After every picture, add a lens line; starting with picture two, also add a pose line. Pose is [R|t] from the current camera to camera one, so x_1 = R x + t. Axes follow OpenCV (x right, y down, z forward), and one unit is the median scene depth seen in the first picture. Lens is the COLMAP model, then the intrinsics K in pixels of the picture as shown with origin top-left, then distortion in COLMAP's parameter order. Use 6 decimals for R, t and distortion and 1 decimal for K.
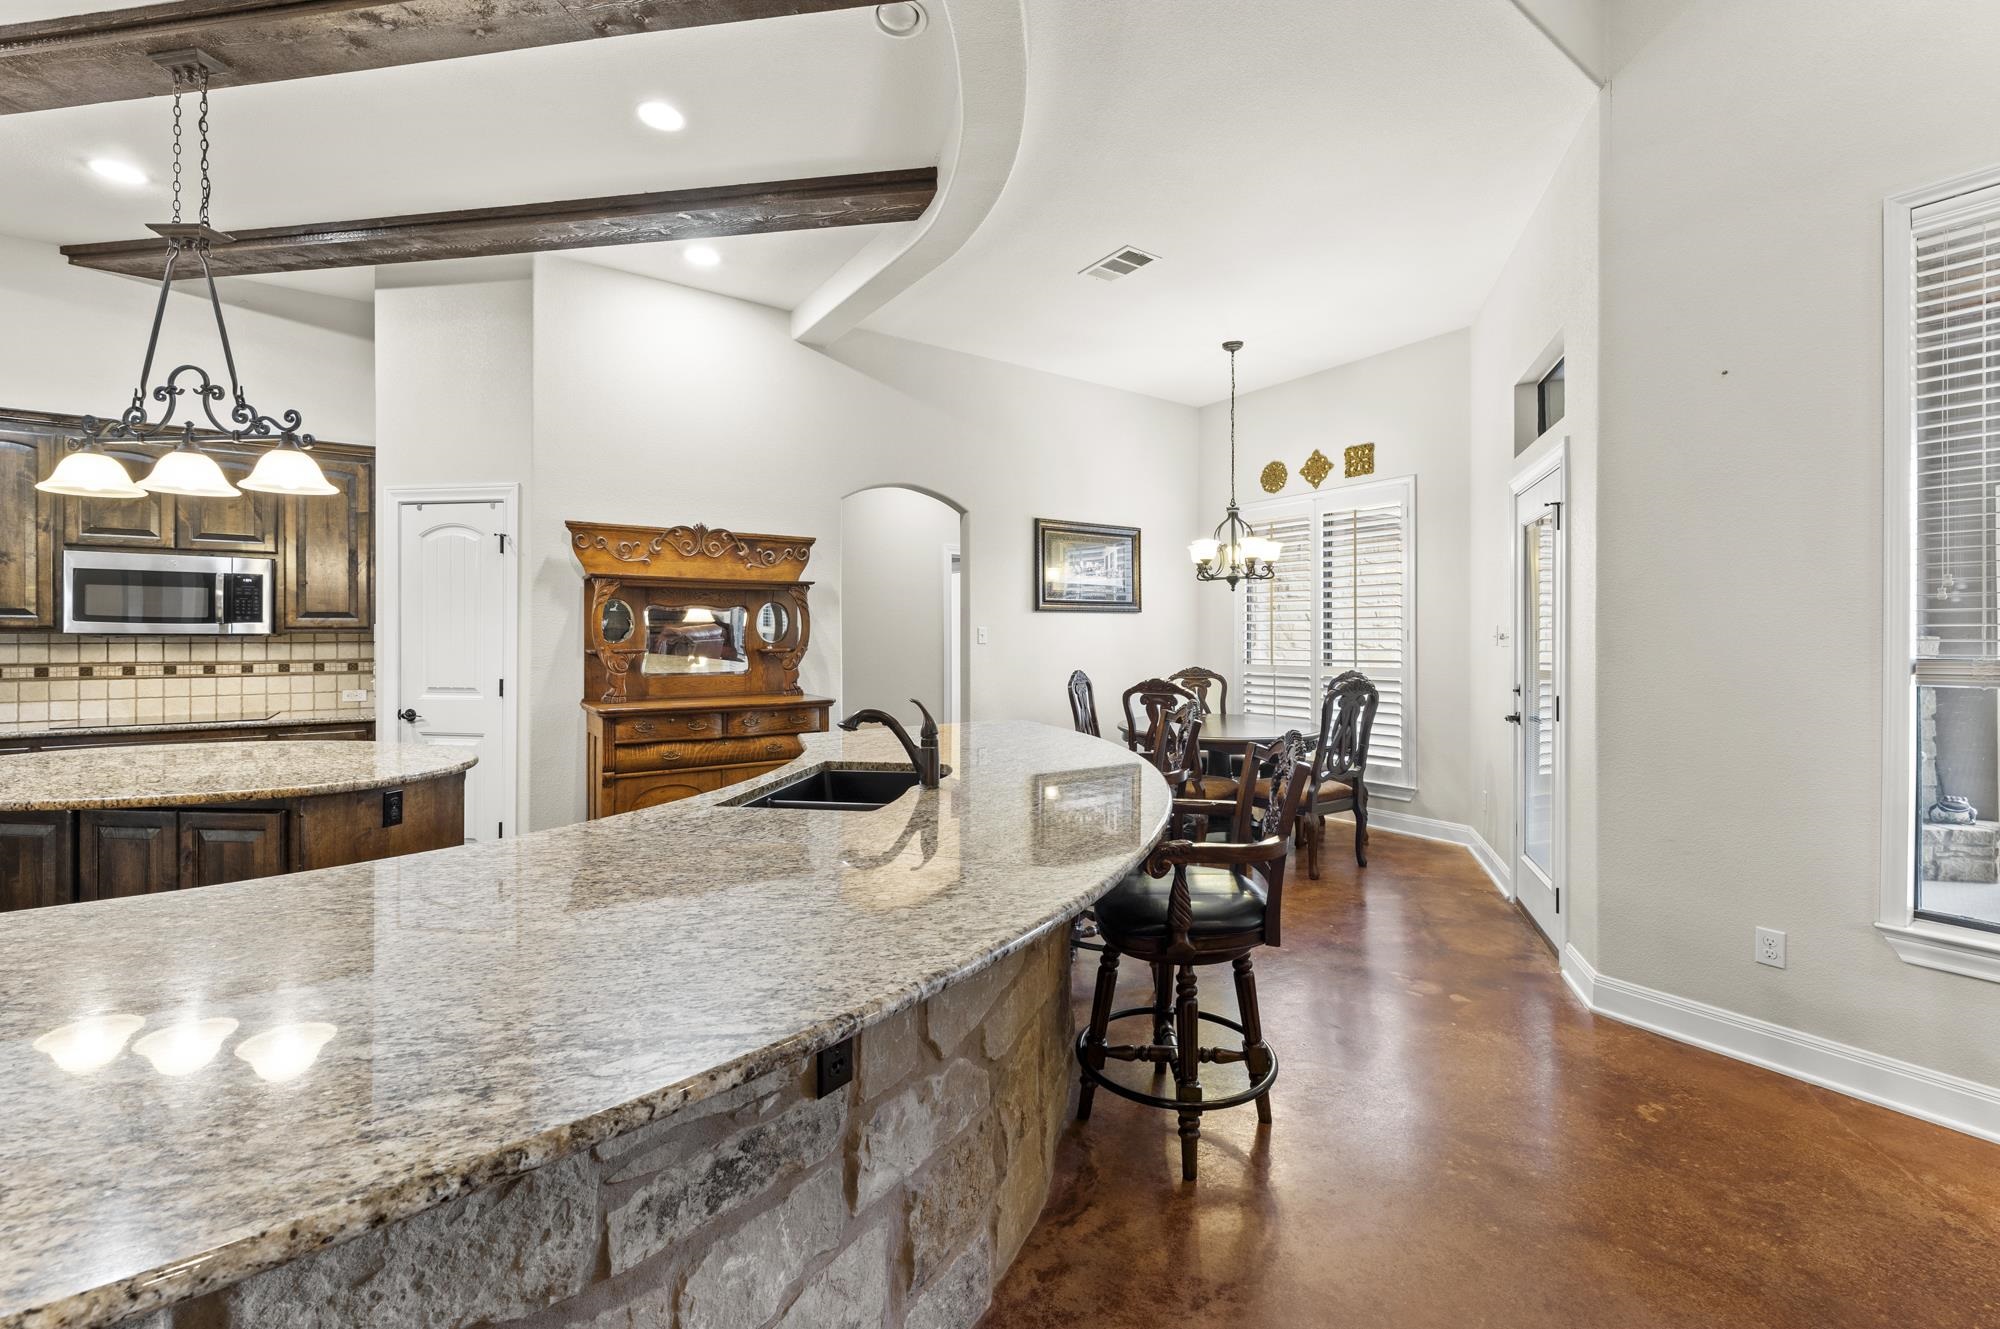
lens RADIAL K [[830.0, 0, 1041.0], [0, 830.0, 632.3], [0, 0, 1]] dist [-0.000764, 0.000845]
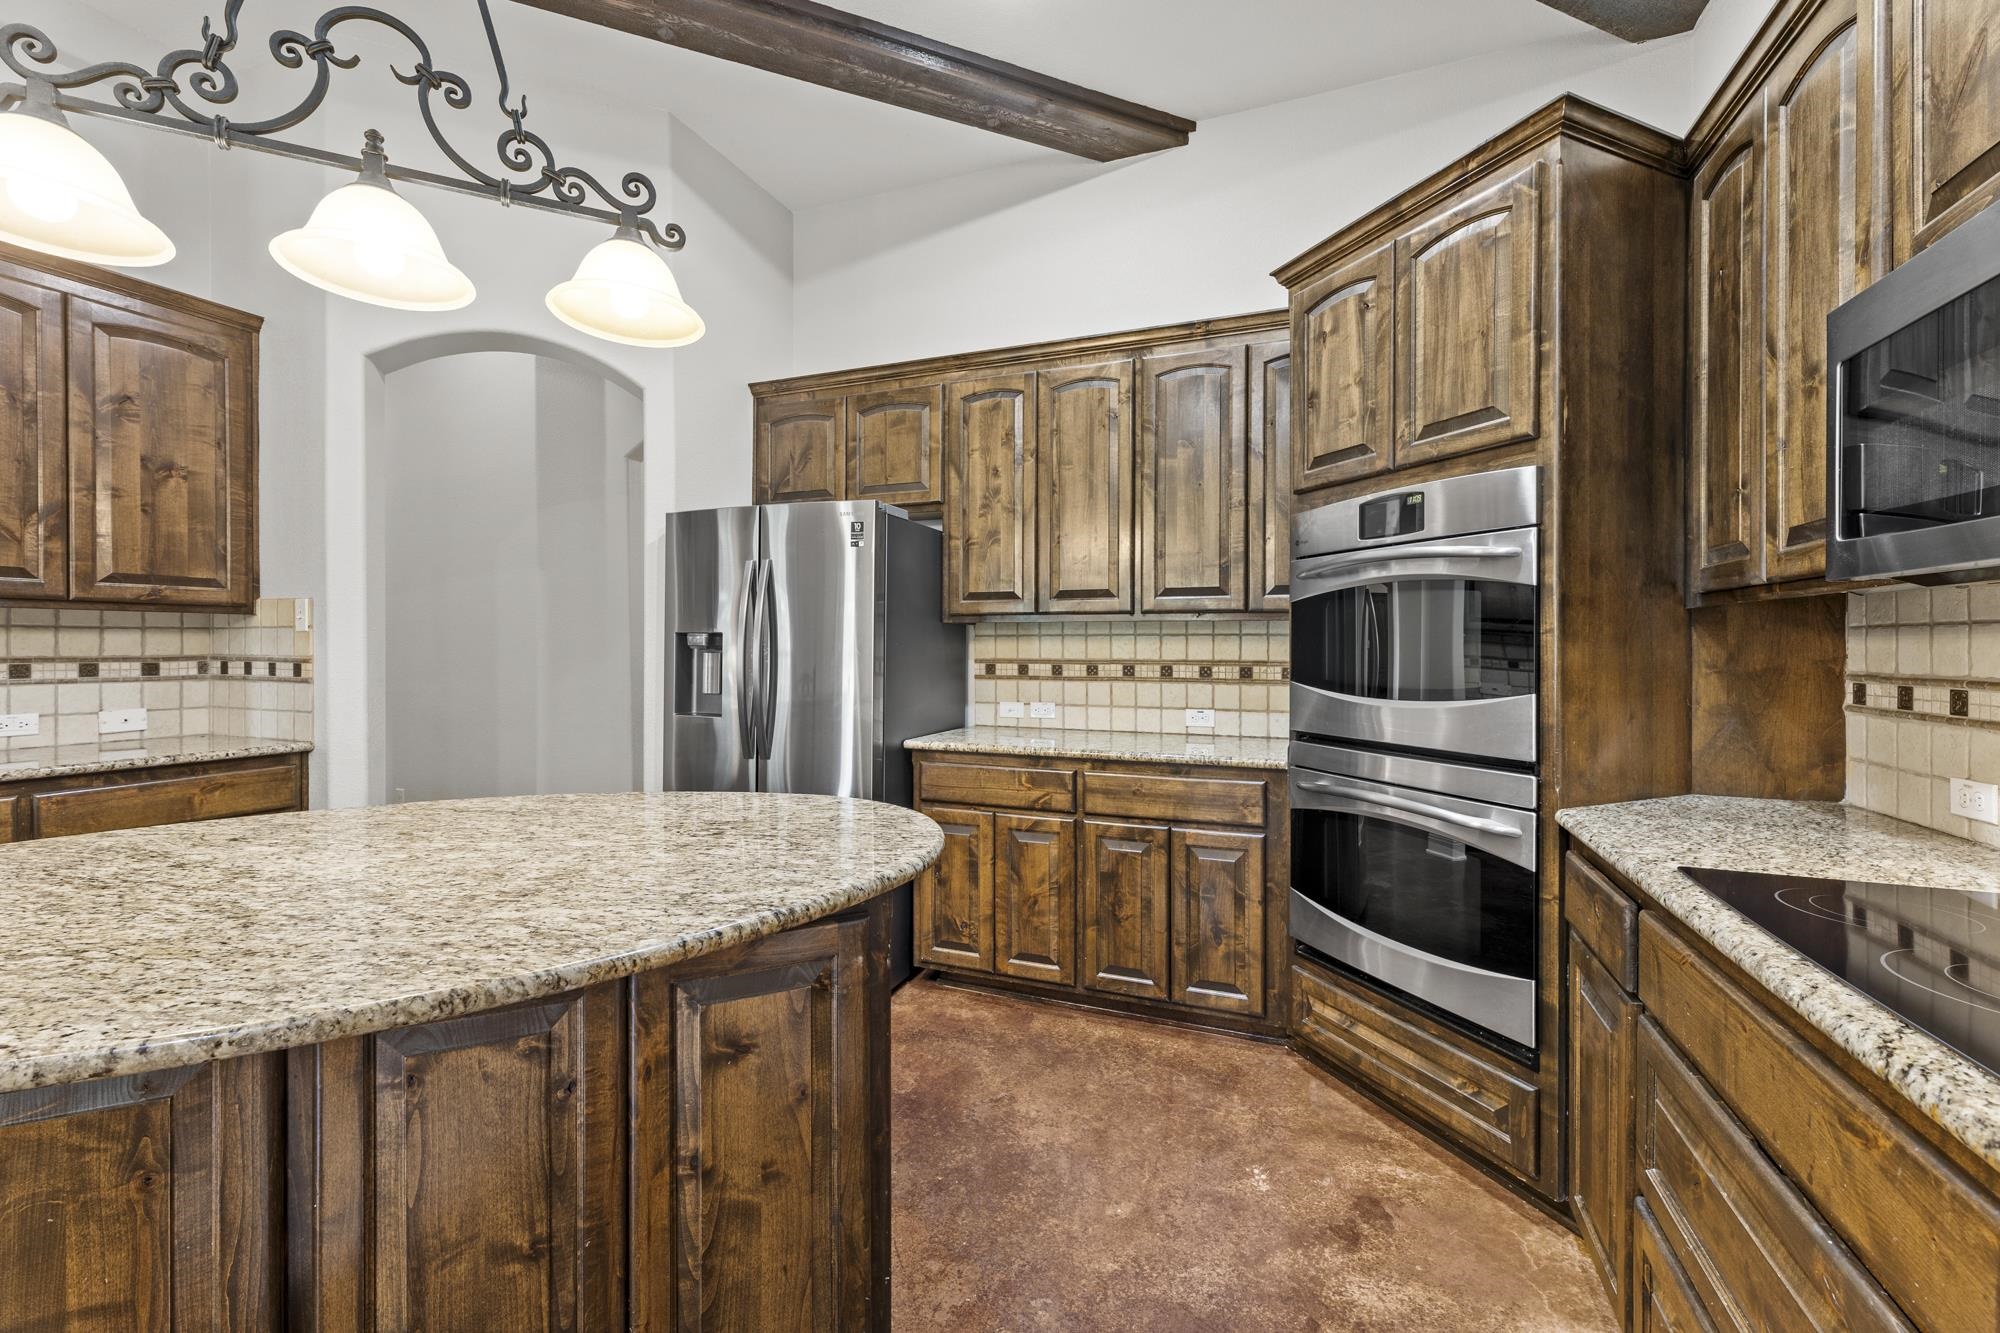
lens RADIAL K [[830.0, 0, 1017.7], [0, 830.0, 642.0], [0, 0, 1]] dist [-0.000764, 0.000845]
pose [[0.854933, 0.000639, 0.518738, -0.619017], [-0.004068, 0.999977, 0.005472, 0.019304], [-0.518723, -0.006789, 0.854916, 0.264977]]
